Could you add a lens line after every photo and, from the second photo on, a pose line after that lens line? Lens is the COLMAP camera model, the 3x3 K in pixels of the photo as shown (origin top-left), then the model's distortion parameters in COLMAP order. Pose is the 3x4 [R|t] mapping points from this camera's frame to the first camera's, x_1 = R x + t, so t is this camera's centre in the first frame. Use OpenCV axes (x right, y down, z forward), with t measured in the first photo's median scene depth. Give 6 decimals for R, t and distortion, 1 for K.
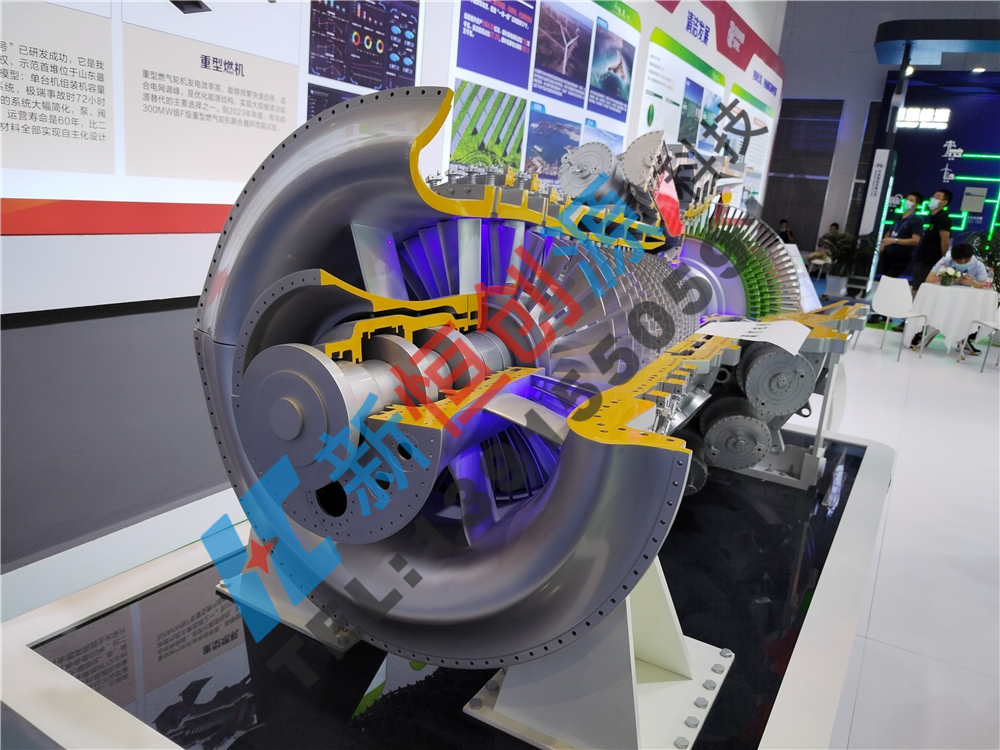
lens RADIAL K [[744.7, 0, 500.0], [0, 744.7, 375.0], [0, 0, 1]] dist [0.006372, -0.004450]
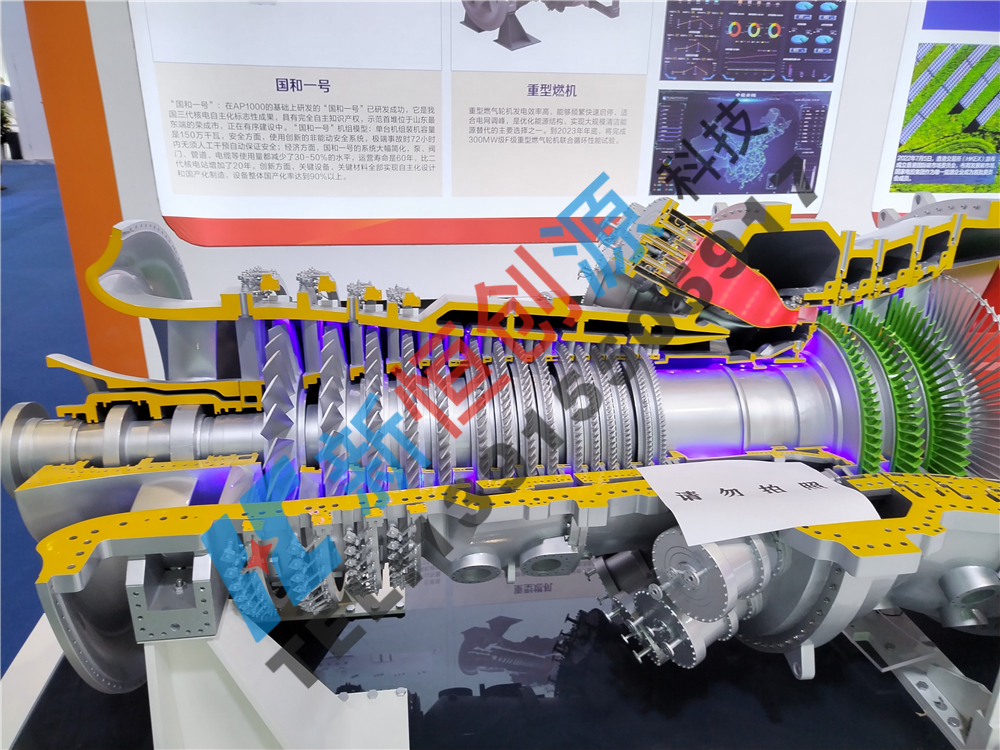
lens RADIAL K [[746.2, 0, 500.0], [0, 746.2, 375.0], [0, 0, 1]] dist [0.007191, -0.004563]
pose [[0.616907, 0.215072, -0.757080, 0.476402], [-0.158511, 0.976179, 0.148151, -0.156588], [0.770908, 0.028610, 0.636303, 0.258931]]
